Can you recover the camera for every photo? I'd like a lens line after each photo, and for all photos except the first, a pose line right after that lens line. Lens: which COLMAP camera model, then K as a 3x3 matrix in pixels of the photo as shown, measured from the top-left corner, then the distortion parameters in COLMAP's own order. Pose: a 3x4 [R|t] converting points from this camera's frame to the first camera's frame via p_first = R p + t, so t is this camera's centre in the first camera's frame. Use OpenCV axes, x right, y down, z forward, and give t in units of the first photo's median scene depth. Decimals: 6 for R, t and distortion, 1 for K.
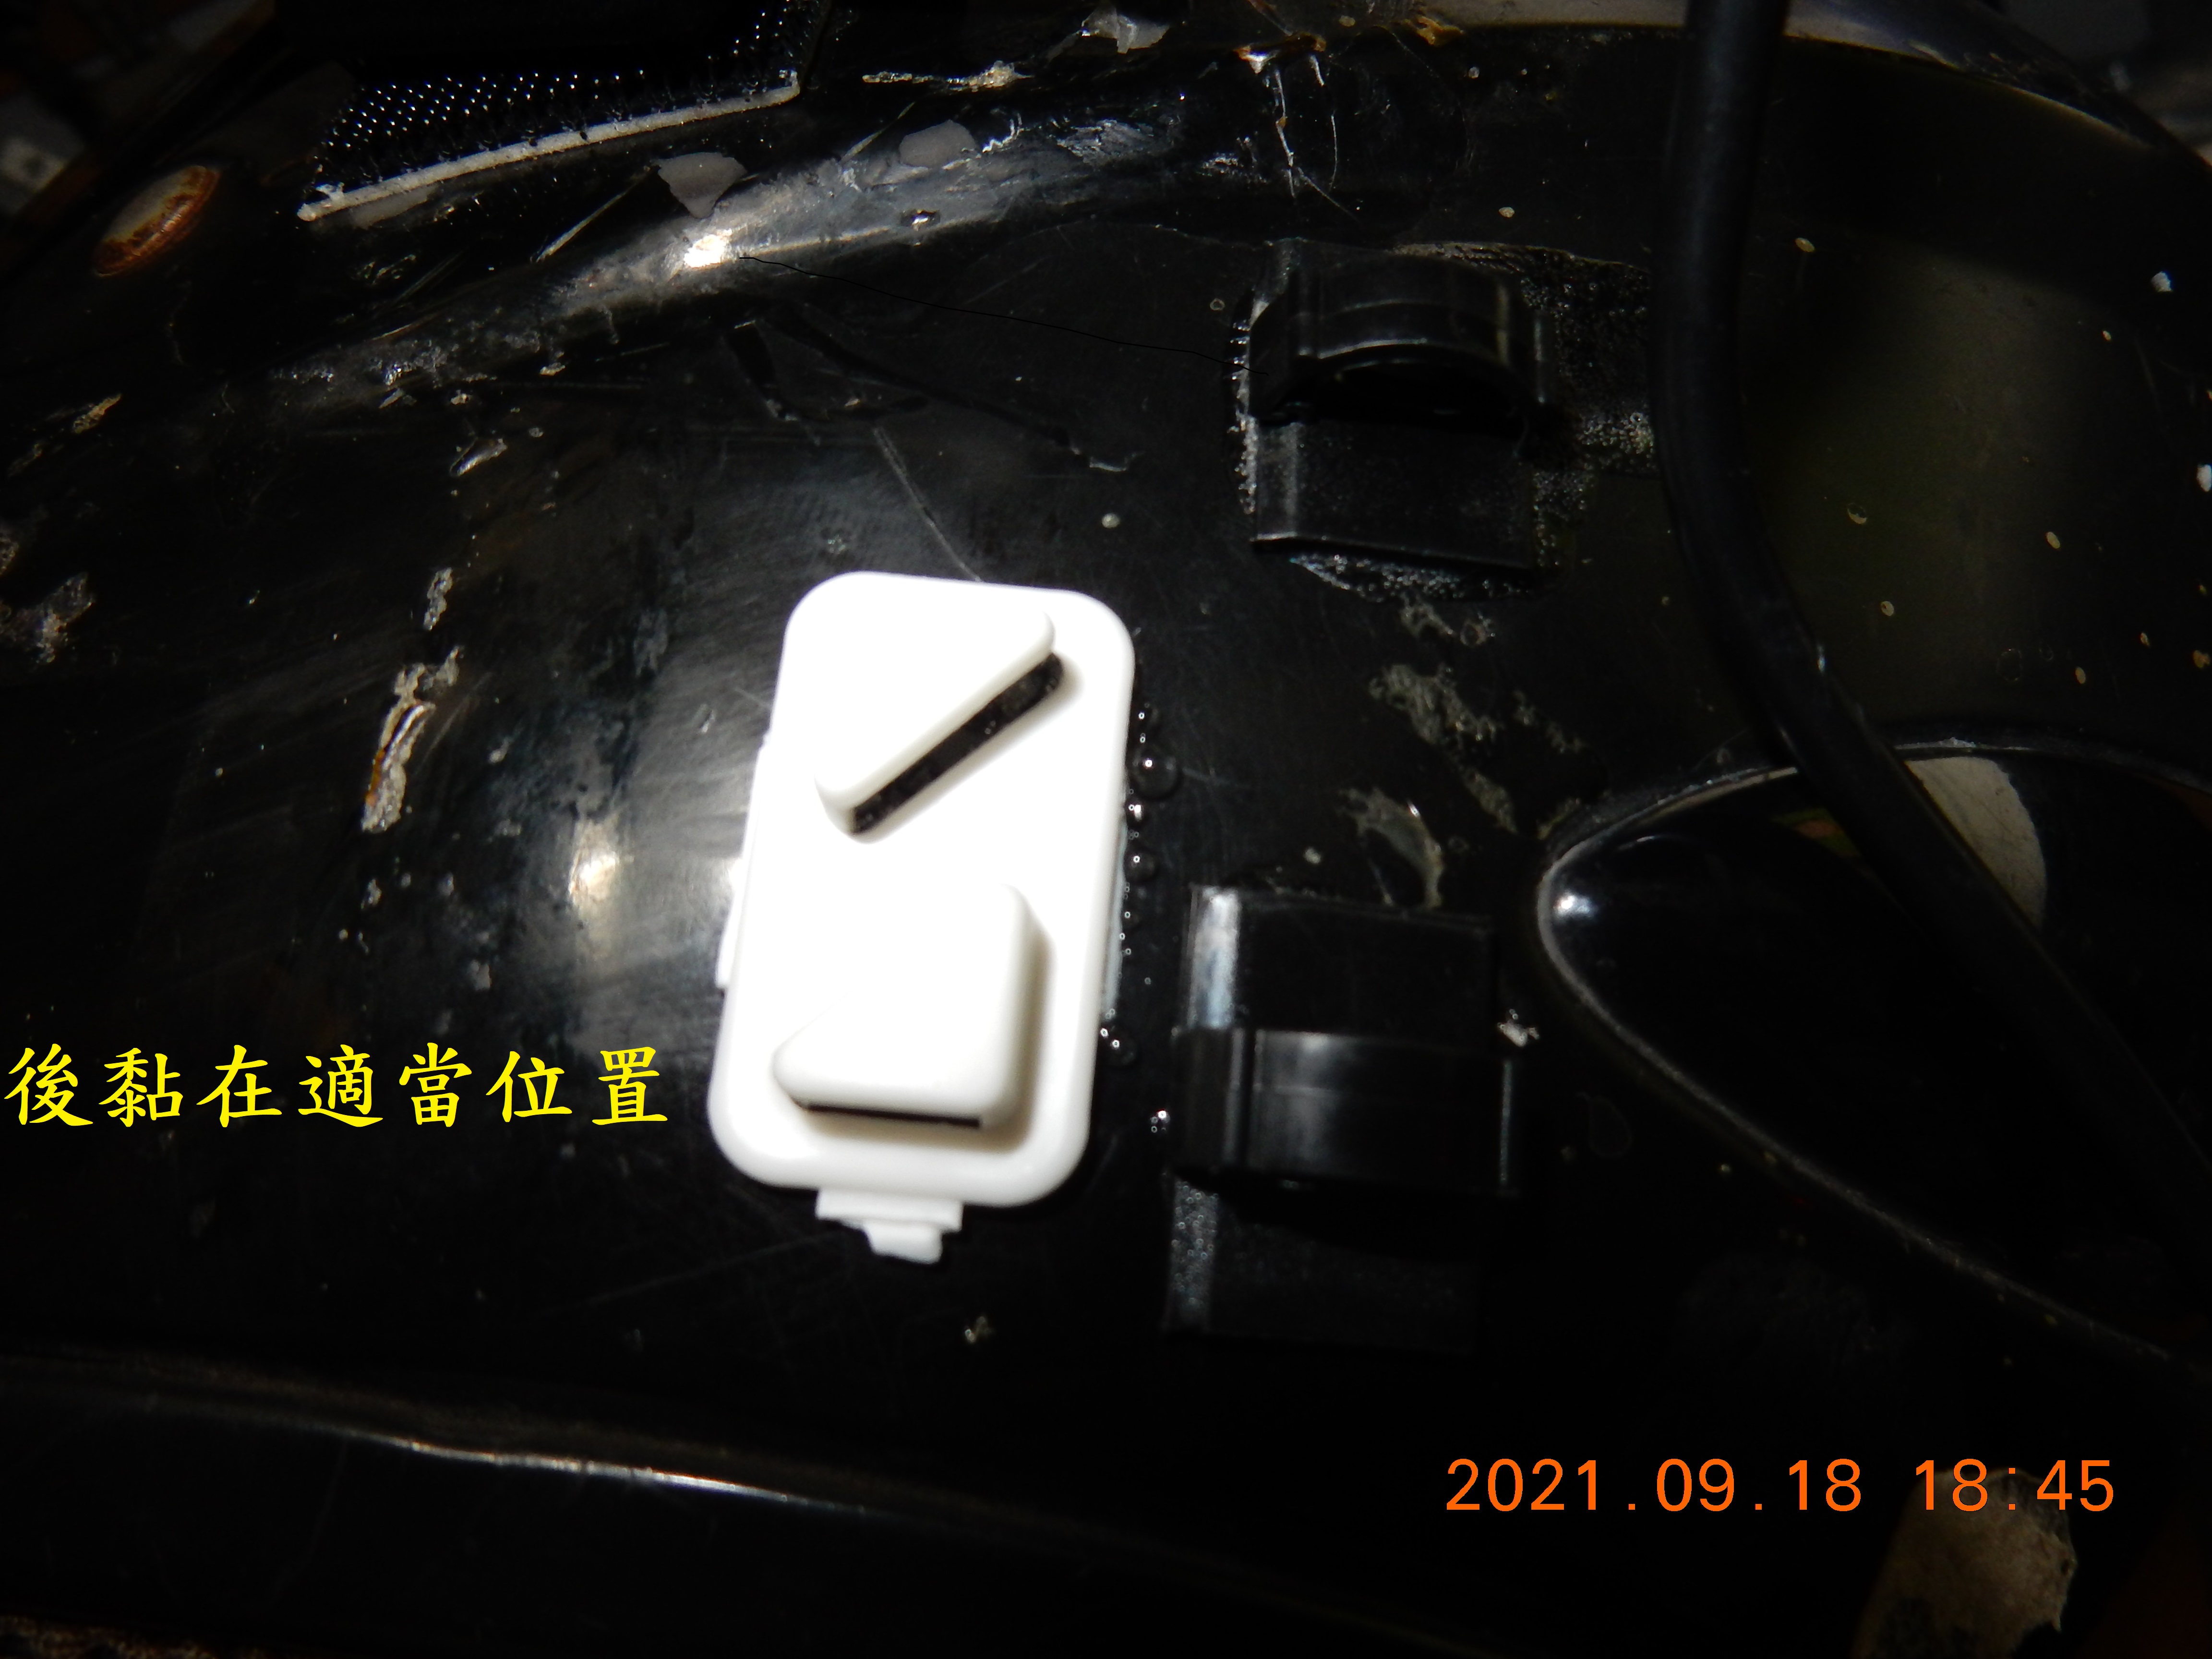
lens RADIAL K [[1618.4, 0, 1106.0], [0, 1618.4, 829.5], [0, 0, 1]] dist [0.012247, -0.004821]
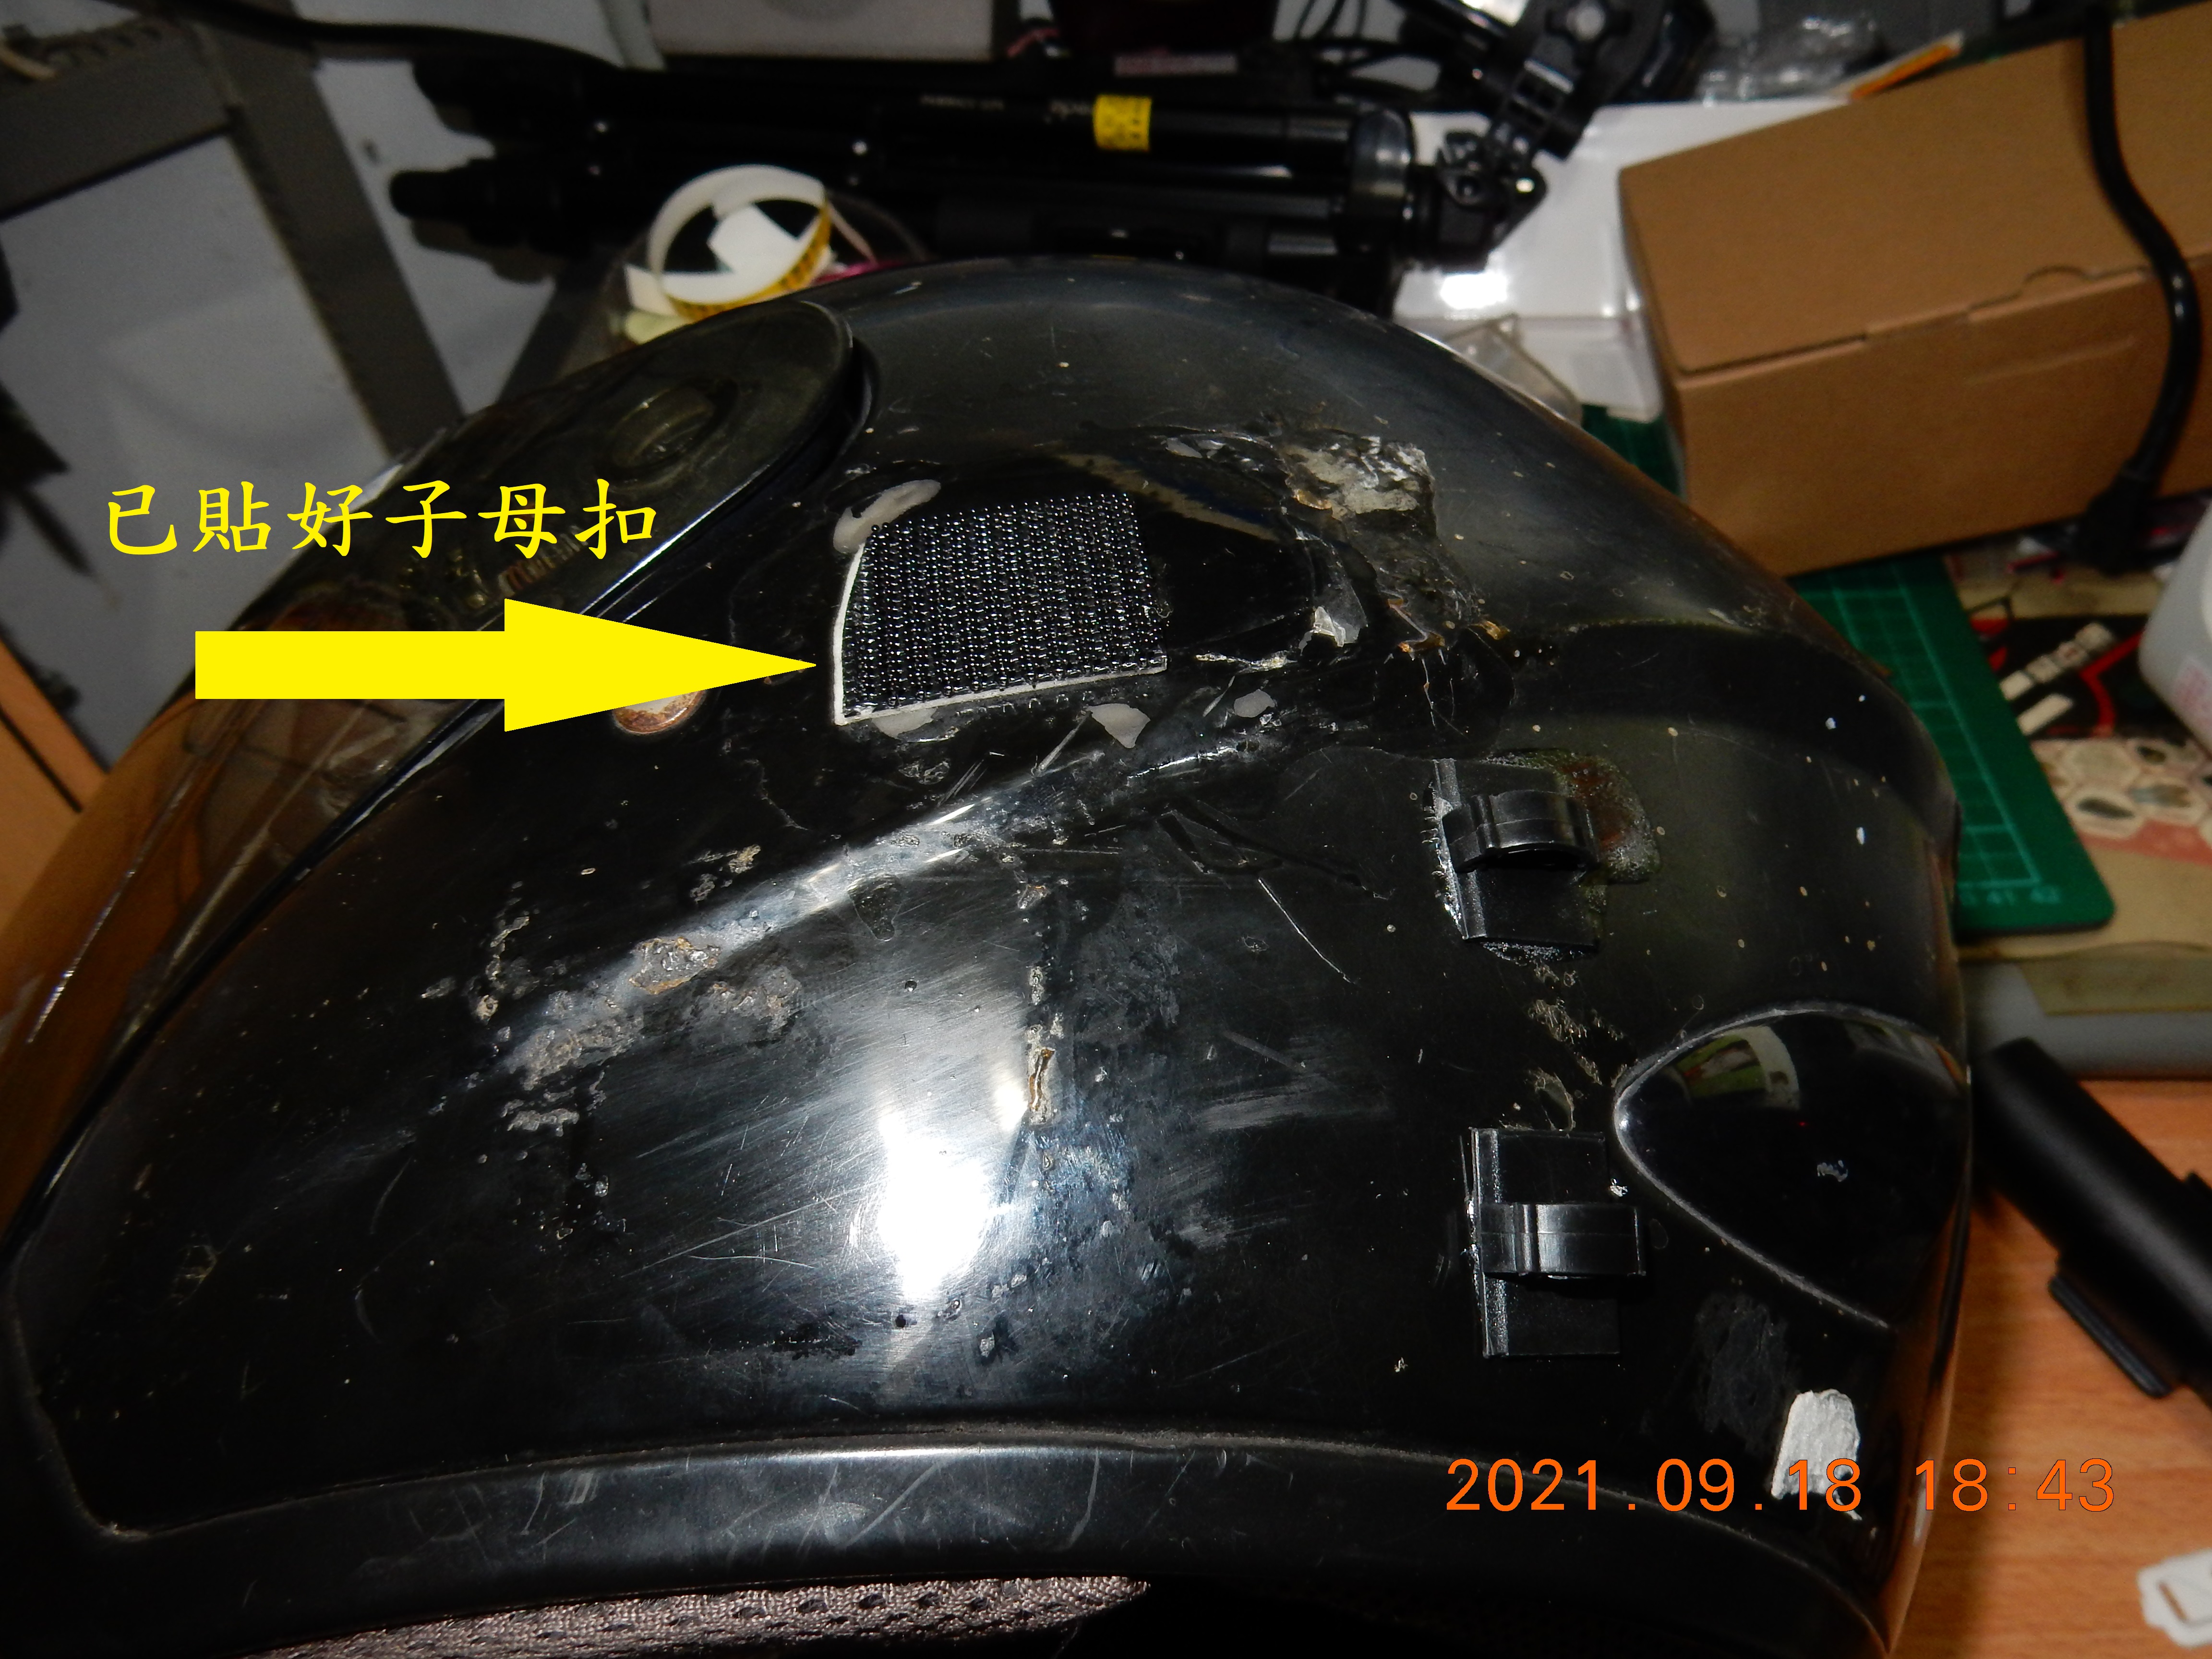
lens RADIAL K [[1620.4, 0, 1095.6], [0, 1620.4, 829.5], [0, 0, 1]] dist [0.006074, -0.004578]
pose [[0.971342, -0.025260, 0.236342, -0.776353], [0.037967, 0.998059, -0.049369, -0.226880], [-0.234636, 0.056927, 0.970415, -0.755494]]
